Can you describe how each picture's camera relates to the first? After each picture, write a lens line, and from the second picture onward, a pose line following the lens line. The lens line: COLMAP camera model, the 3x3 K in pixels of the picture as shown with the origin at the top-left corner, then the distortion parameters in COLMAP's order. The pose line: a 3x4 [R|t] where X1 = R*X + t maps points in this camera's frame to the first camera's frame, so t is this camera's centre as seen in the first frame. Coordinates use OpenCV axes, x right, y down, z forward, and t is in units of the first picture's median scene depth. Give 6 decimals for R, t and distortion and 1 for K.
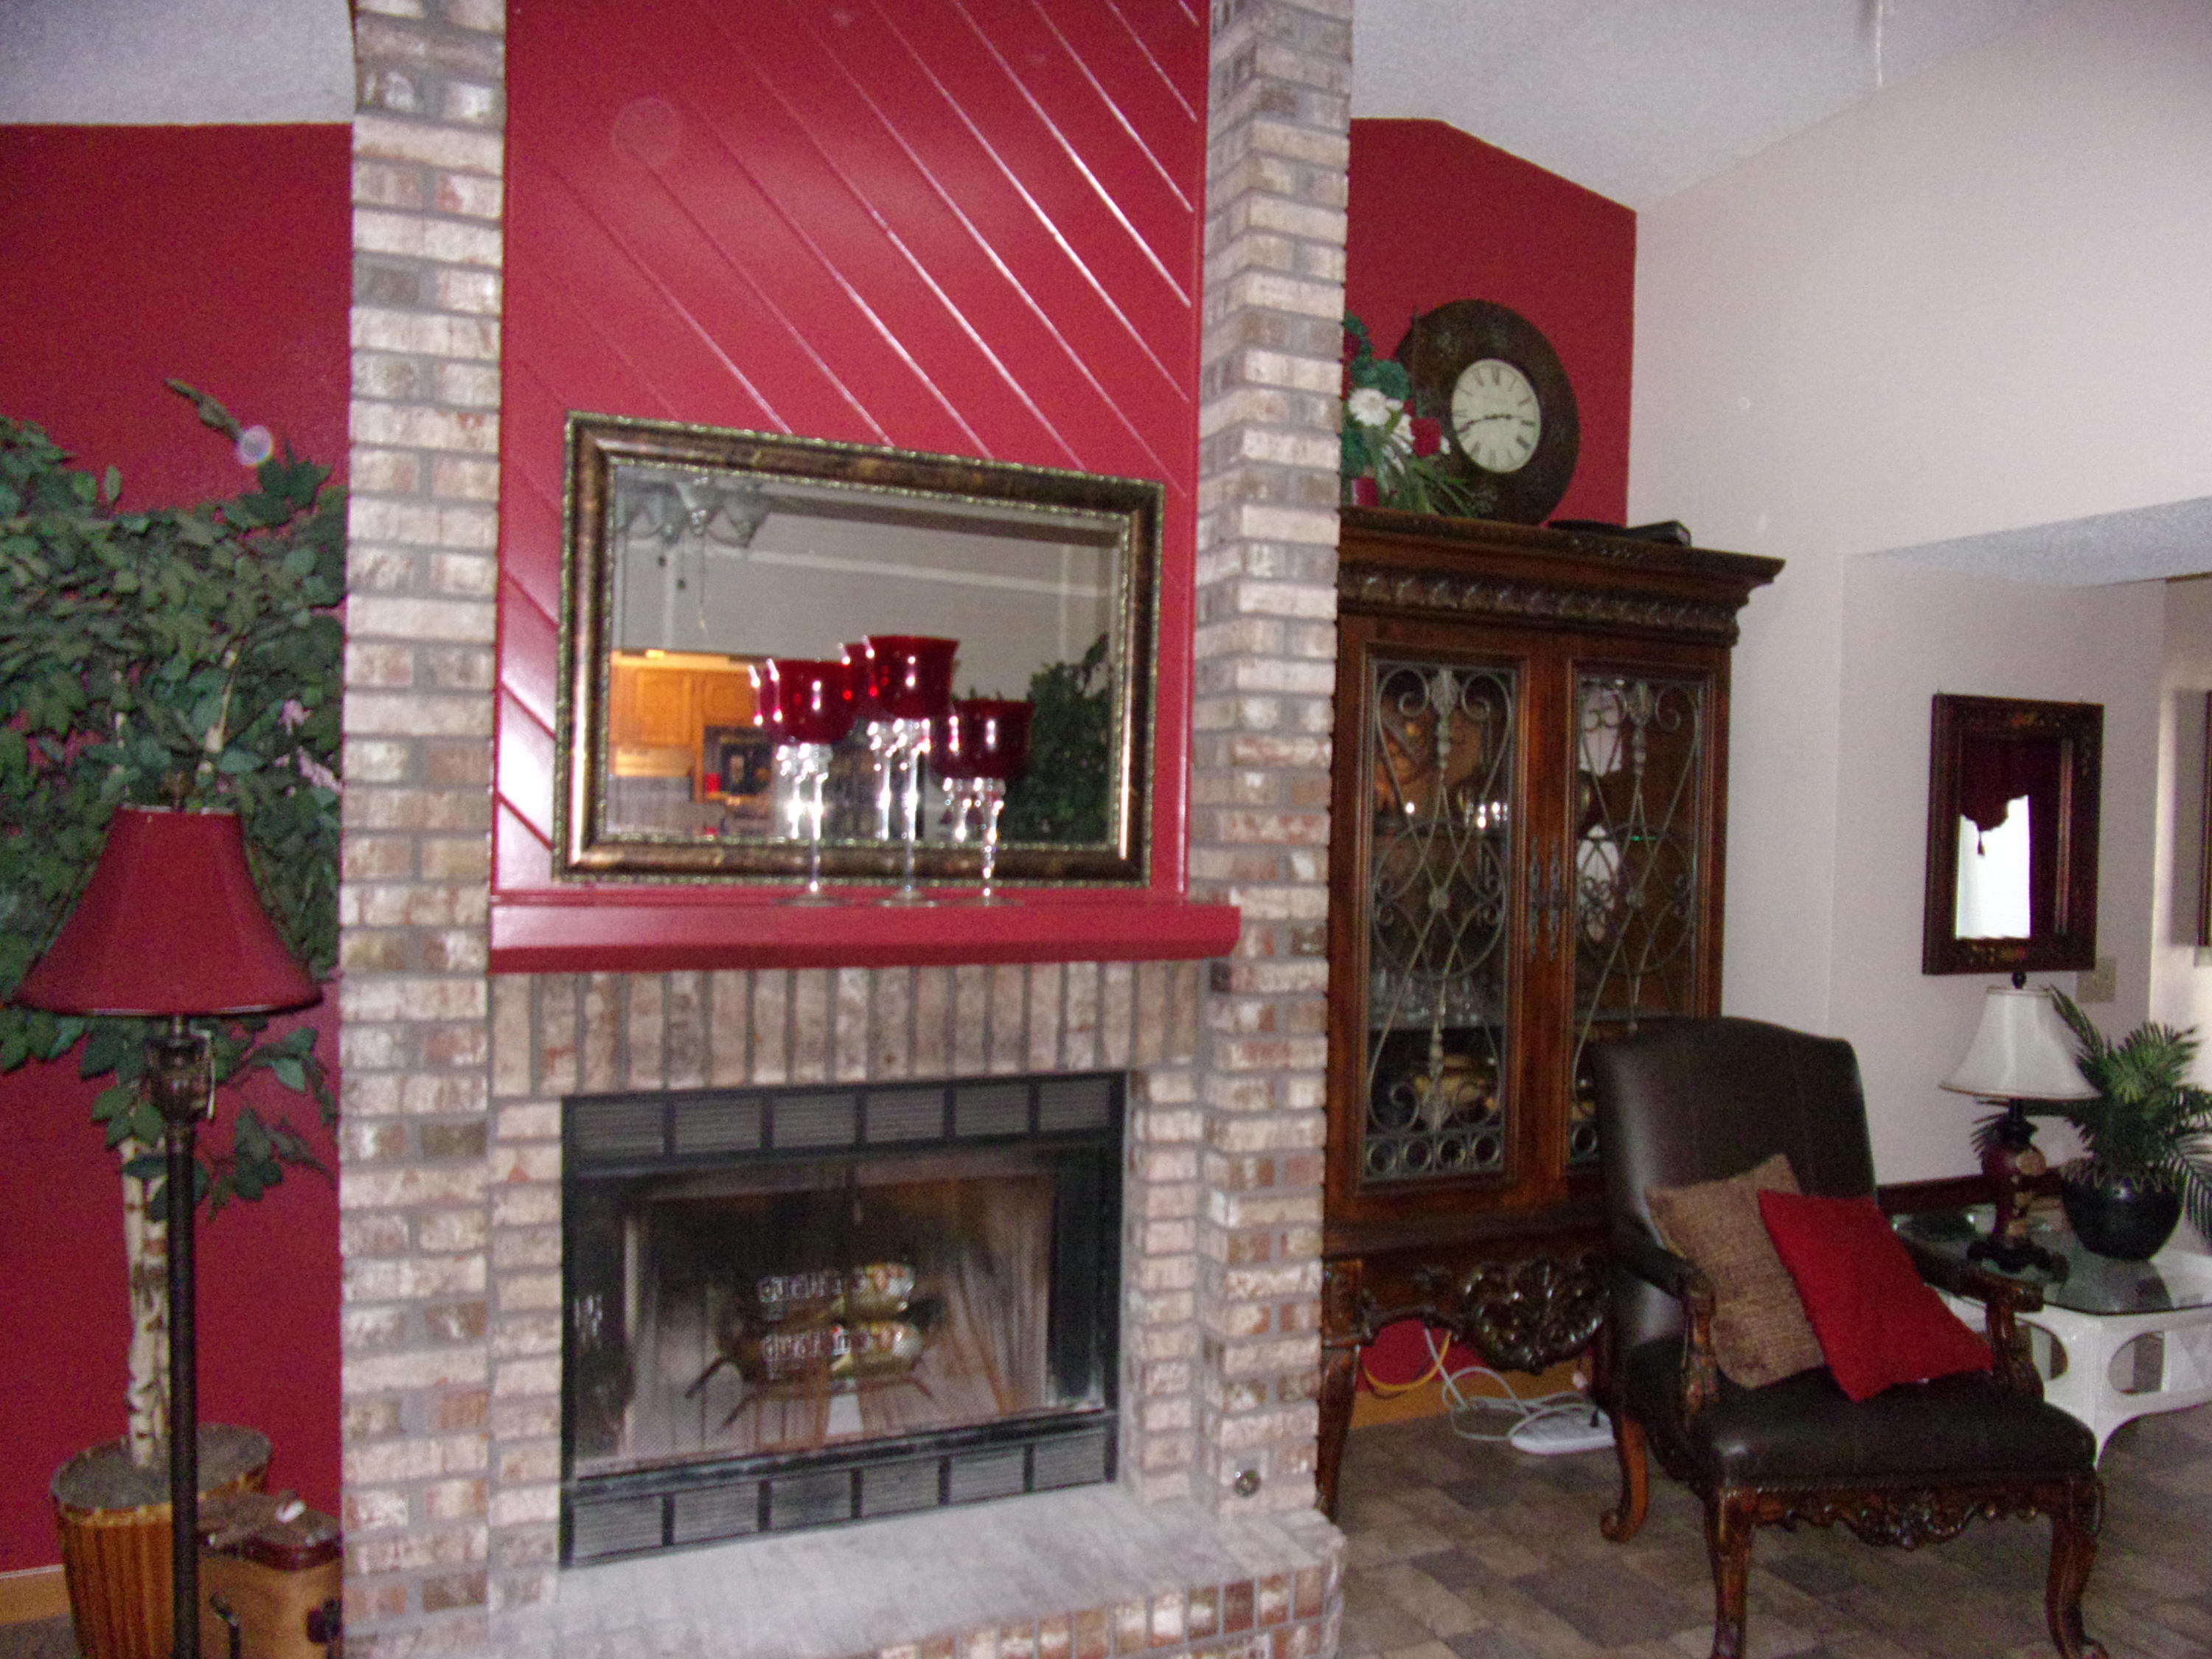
lens RADIAL K [[1574.0, 0, 1110.6], [0, 1574.0, 837.3], [0, 0, 1]] dist [-0.047180, 0.011781]
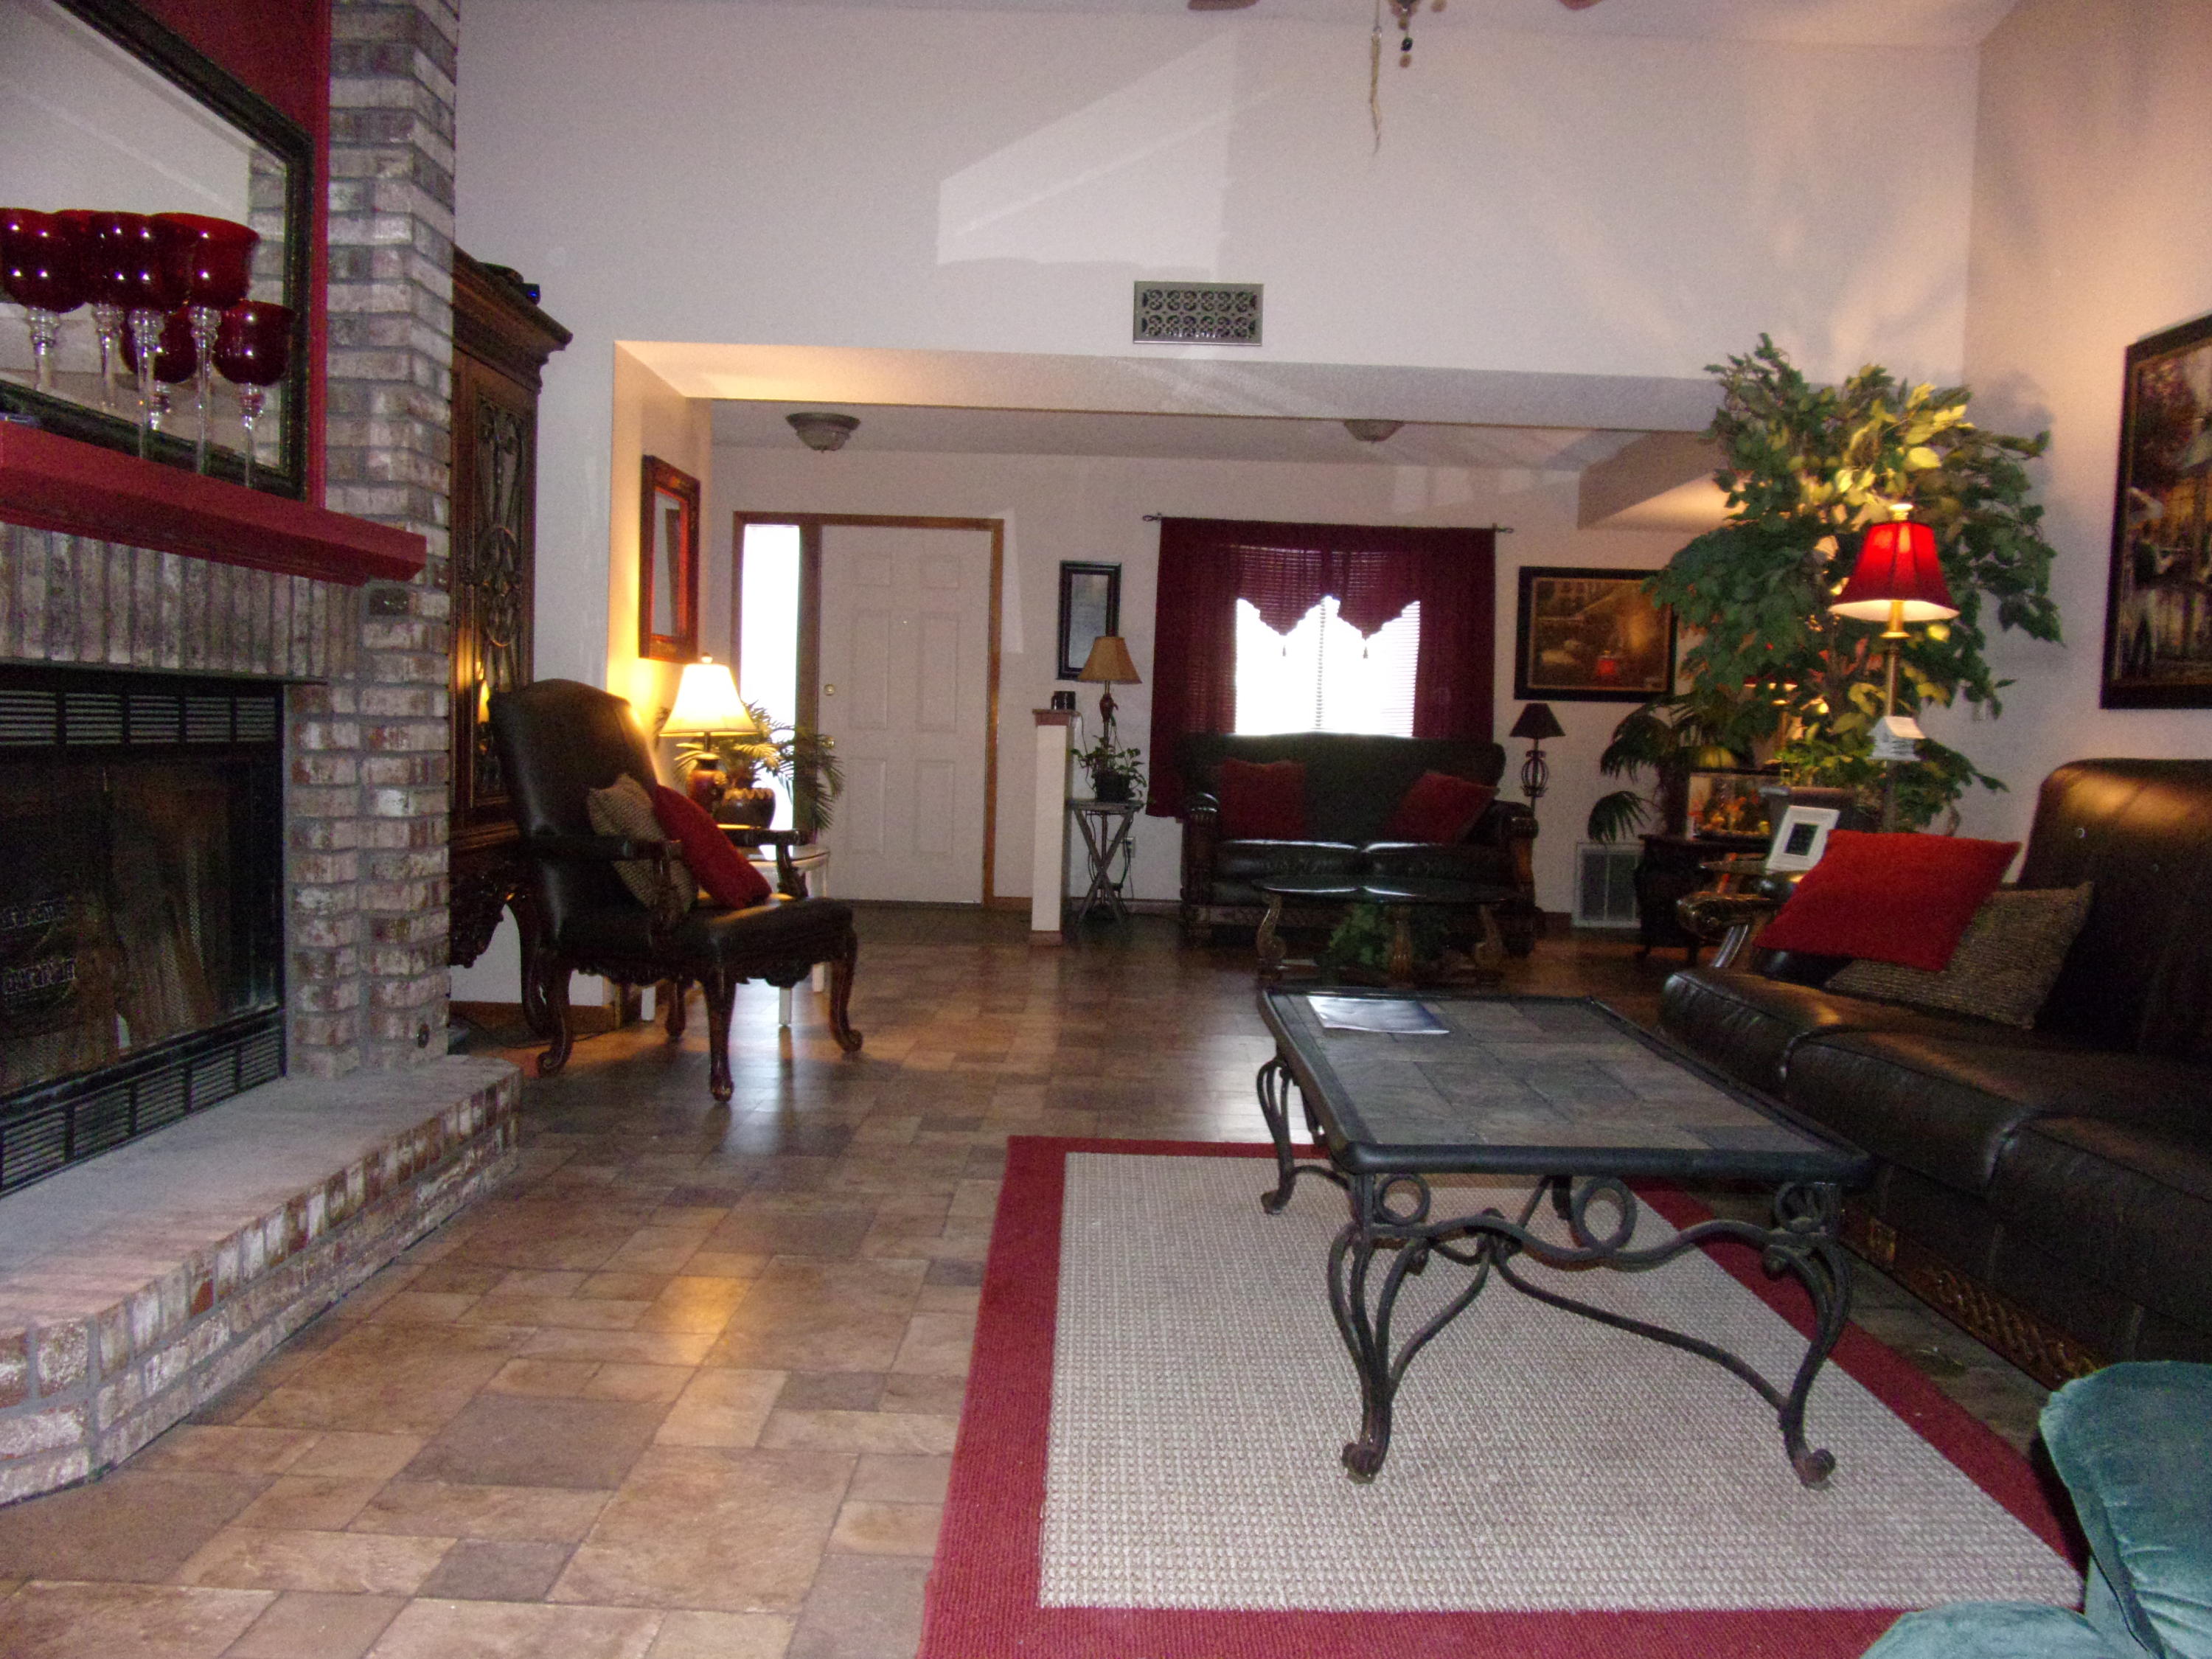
lens RADIAL K [[1574.0, 0, 1110.6], [0, 1574.0, 837.3], [0, 0, 1]] dist [-0.047180, 0.011781]
pose [[0.394002, -0.069800, 0.916456, -0.820129], [-0.015165, 0.996483, 0.082414, 0.169397], [-0.918985, -0.046369, 0.391557, 0.074946]]
